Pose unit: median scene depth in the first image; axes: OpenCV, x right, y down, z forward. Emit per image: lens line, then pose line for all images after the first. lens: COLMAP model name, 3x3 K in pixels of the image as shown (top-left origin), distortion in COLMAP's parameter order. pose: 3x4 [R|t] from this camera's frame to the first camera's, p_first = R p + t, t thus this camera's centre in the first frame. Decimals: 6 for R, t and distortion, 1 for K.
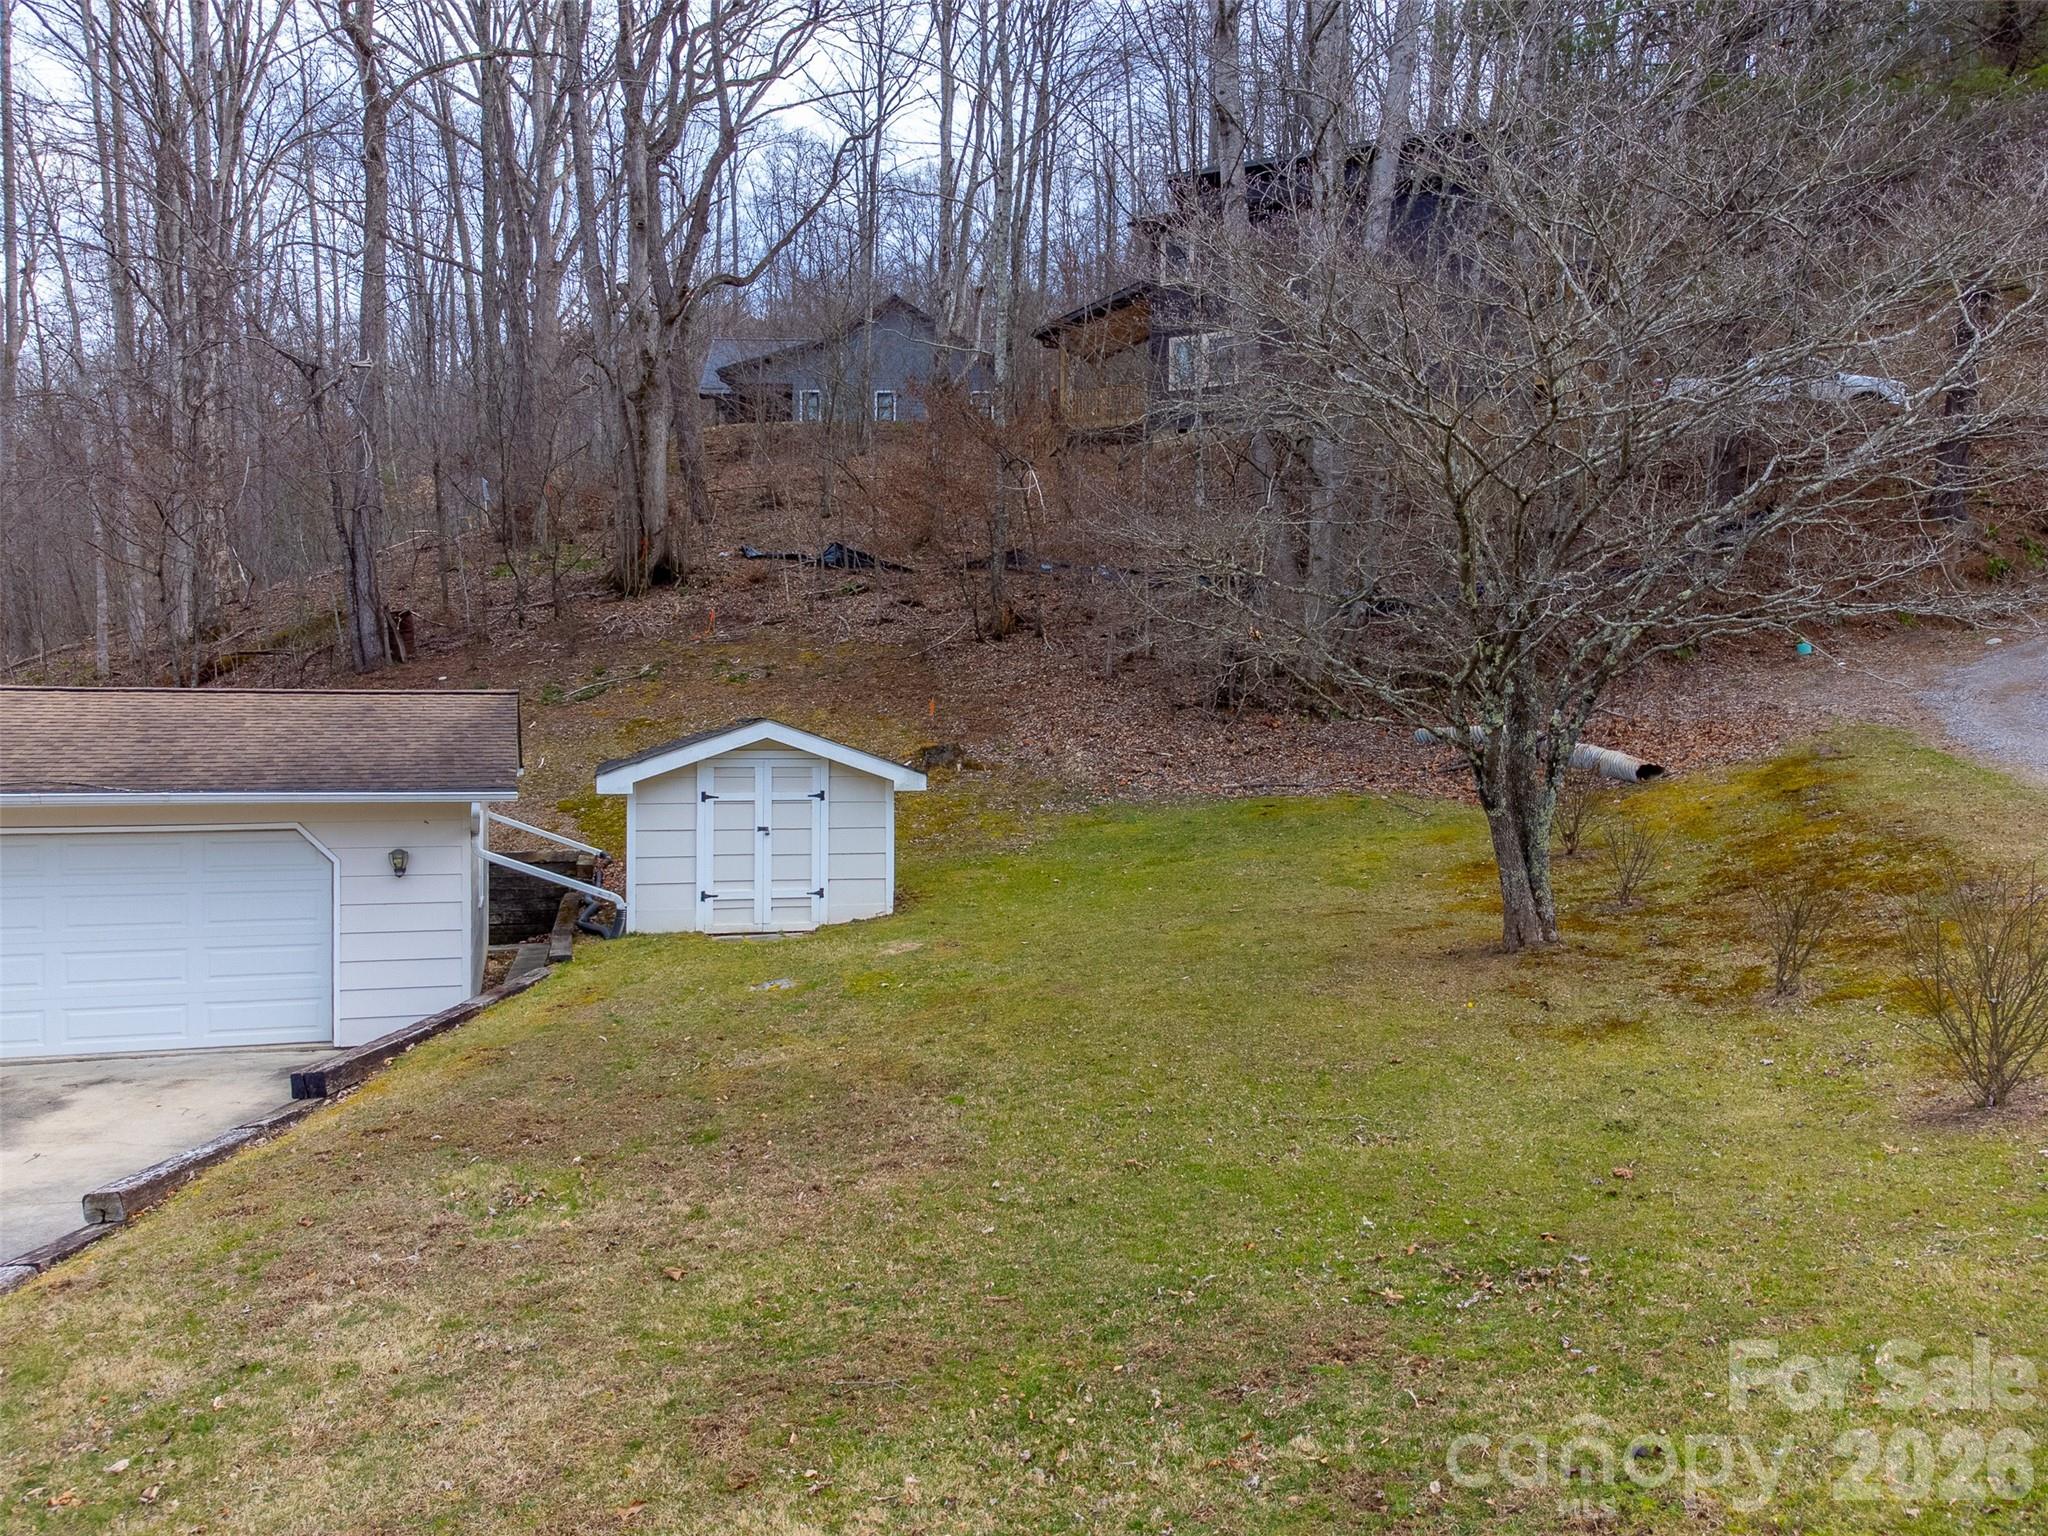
lens RADIAL K [[1558.5, 0, 1004.6], [0, 1558.5, 734.1], [0, 0, 1]] dist [0.000299, 0.009166]
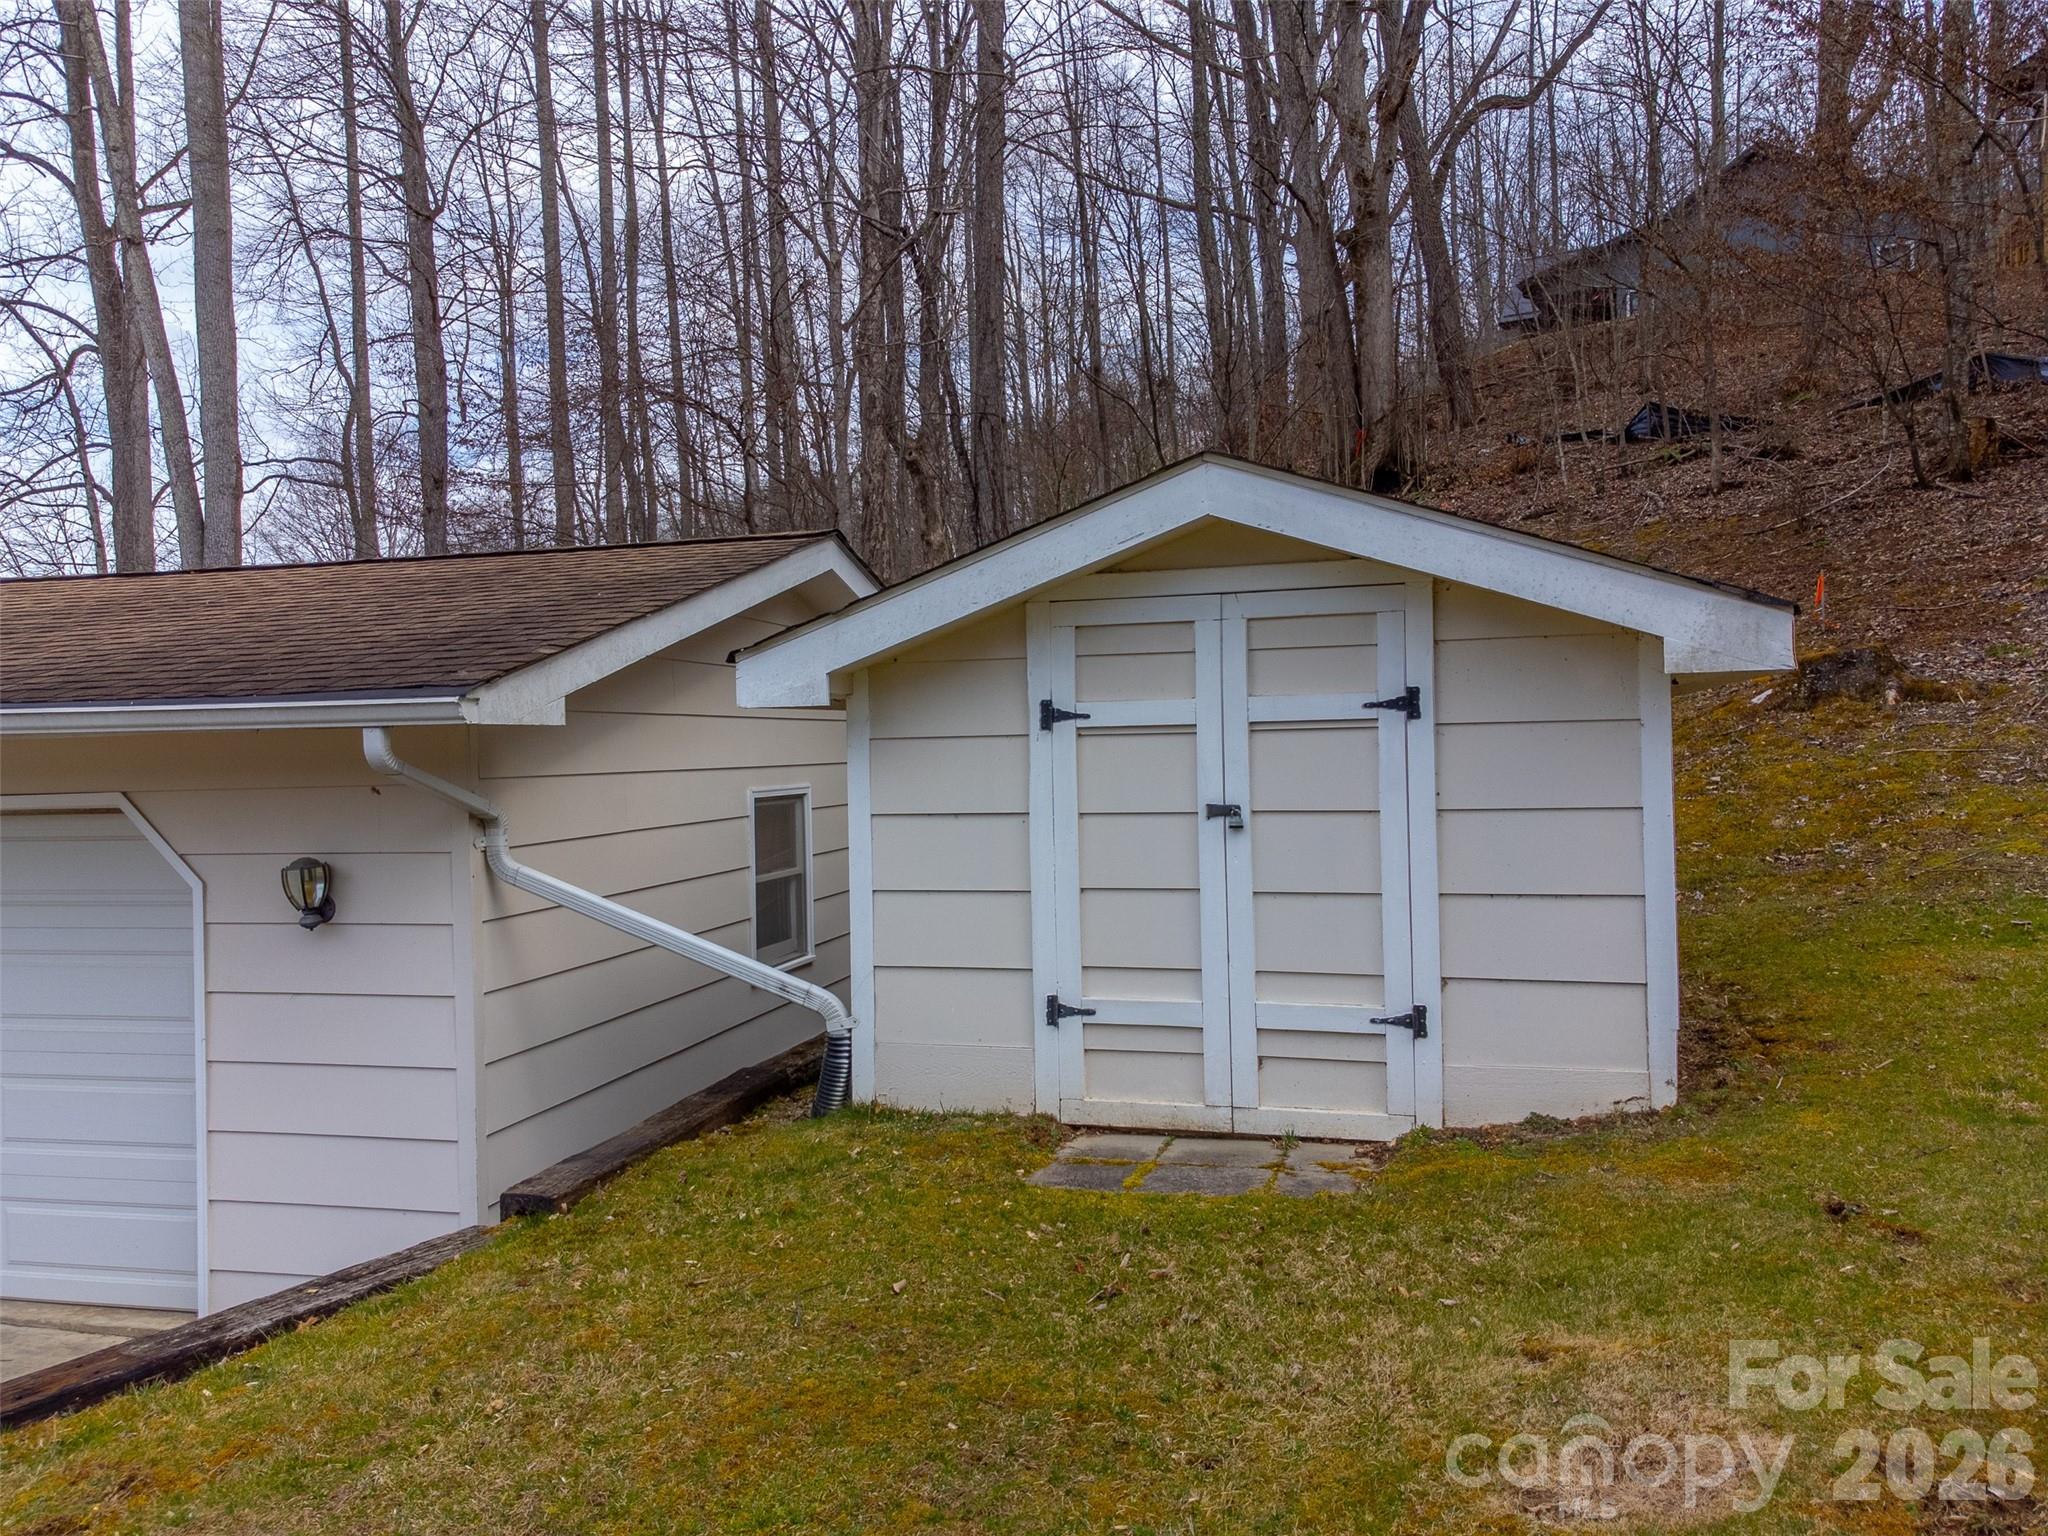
lens RADIAL K [[1483.4, 0, 1024.0], [0, 1483.4, 768.0], [0, 0, 1]] dist [0.010063, 0.004921]
pose [[0.857348, -0.016825, -0.514463, -0.032672], [0.021645, 0.999760, 0.003375, 0.049417], [0.514282, -0.014029, 0.857506, 0.708484]]
